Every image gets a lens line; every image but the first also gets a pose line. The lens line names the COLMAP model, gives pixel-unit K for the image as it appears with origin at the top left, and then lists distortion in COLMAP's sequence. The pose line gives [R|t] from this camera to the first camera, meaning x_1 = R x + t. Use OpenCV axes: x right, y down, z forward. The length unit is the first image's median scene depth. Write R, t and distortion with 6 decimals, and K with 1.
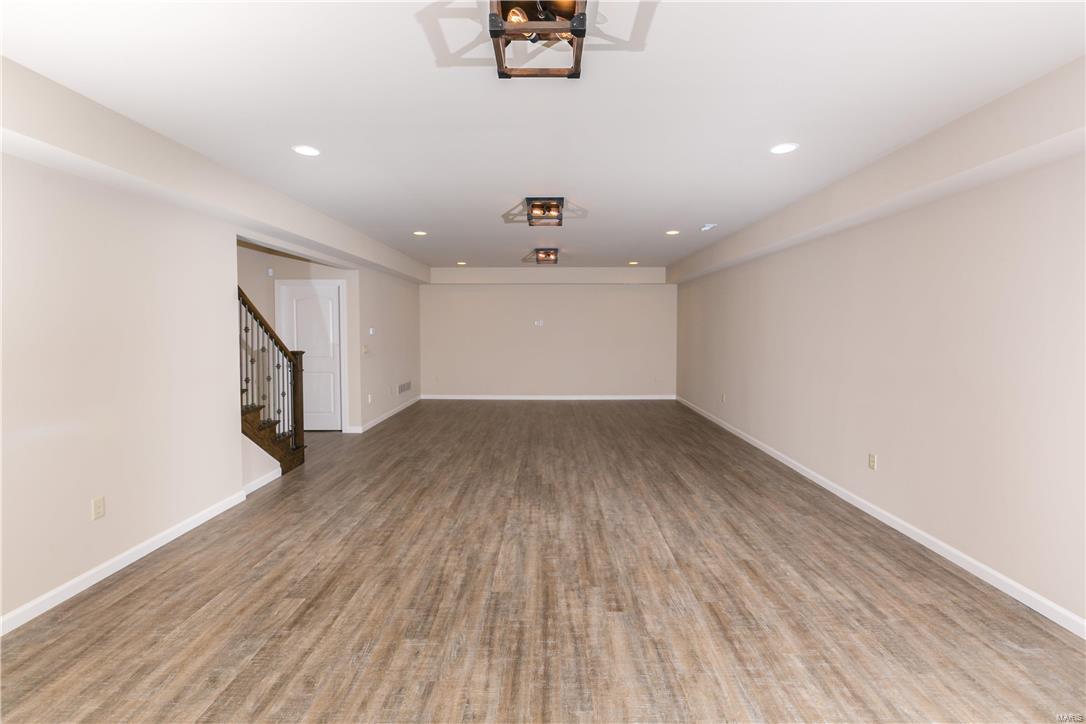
lens RADIAL K [[479.1, 0, 542.0], [0, 479.1, 357.8], [0, 0, 1]] dist [0.000773, -0.000206]
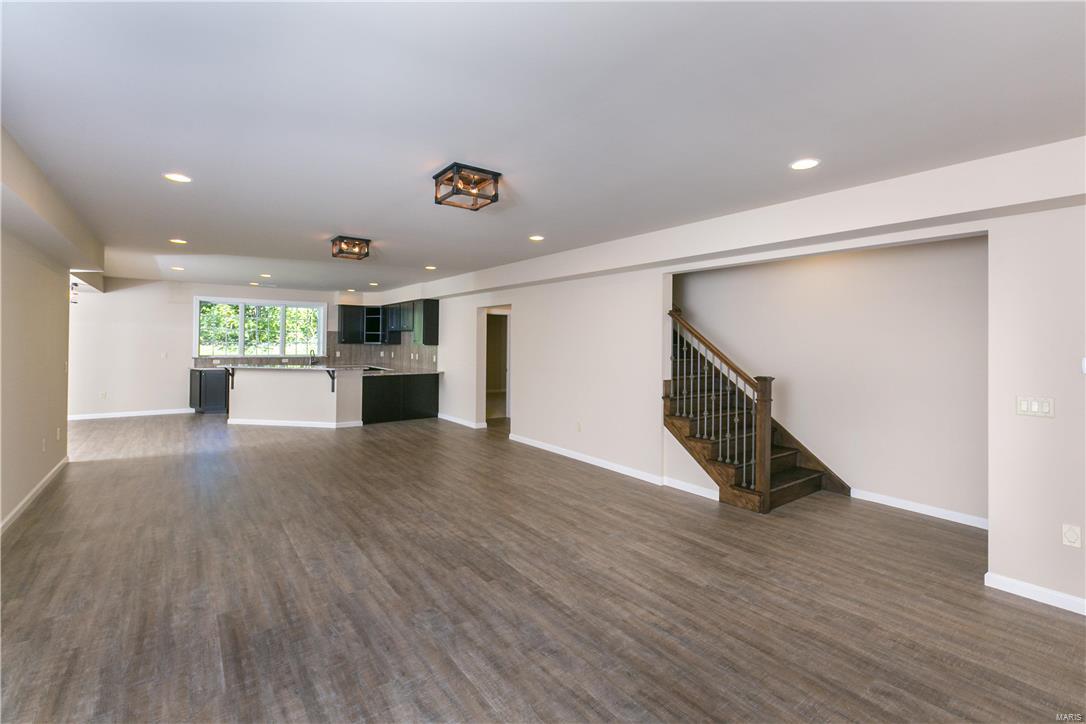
lens RADIAL K [[486.8, 0, 558.6], [0, 486.8, 336.1], [0, 0, 1]] dist [-0.000491, -0.000557]
pose [[-0.774625, -0.017974, -0.632165, 0.444760], [-0.053261, 0.997899, 0.036890, -0.141543], [0.630174, 0.062246, -0.773955, 2.023728]]
